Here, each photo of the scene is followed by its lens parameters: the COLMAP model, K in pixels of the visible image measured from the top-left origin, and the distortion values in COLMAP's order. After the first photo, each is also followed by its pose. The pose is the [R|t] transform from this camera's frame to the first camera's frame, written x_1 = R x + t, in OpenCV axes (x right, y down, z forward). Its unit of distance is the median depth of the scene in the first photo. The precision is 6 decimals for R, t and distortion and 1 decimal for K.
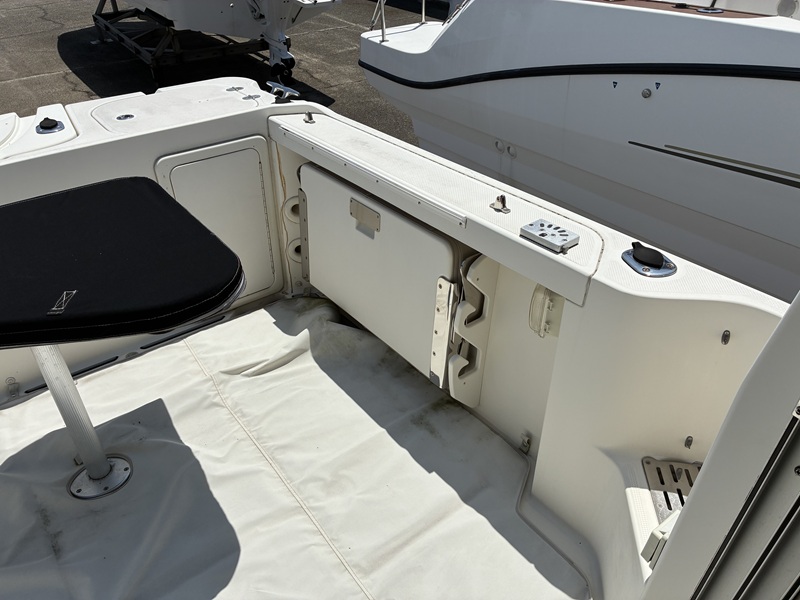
lens RADIAL K [[604.9, 0, 401.2], [0, 604.9, 296.9], [0, 0, 1]] dist [0.030939, -0.043629]
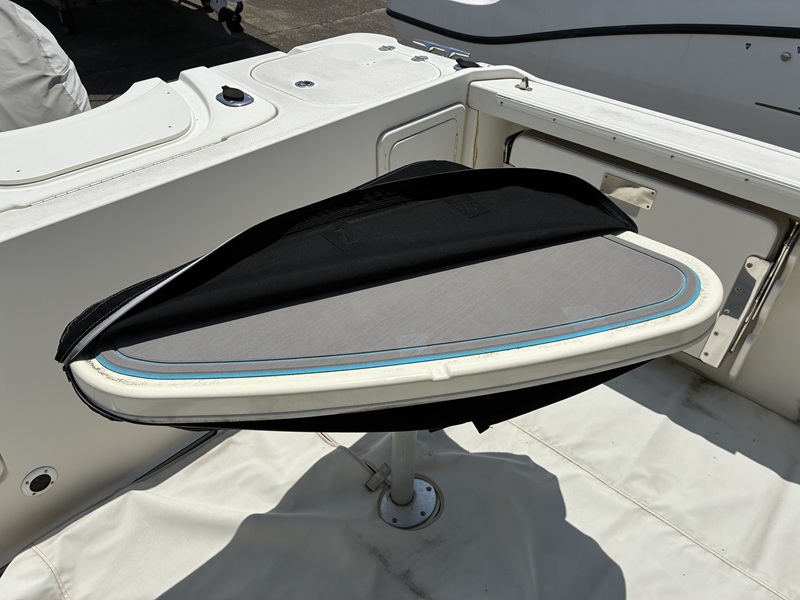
lens RADIAL K [[602.2, 0, 395.7], [0, 602.2, 301.5], [0, 0, 1]] dist [0.003163, 0.012573]
pose [[0.981209, -0.067430, 0.180782, -0.523397], [0.053434, 0.995264, 0.081209, -0.054739], [-0.185401, -0.070023, 0.980165, 0.129203]]
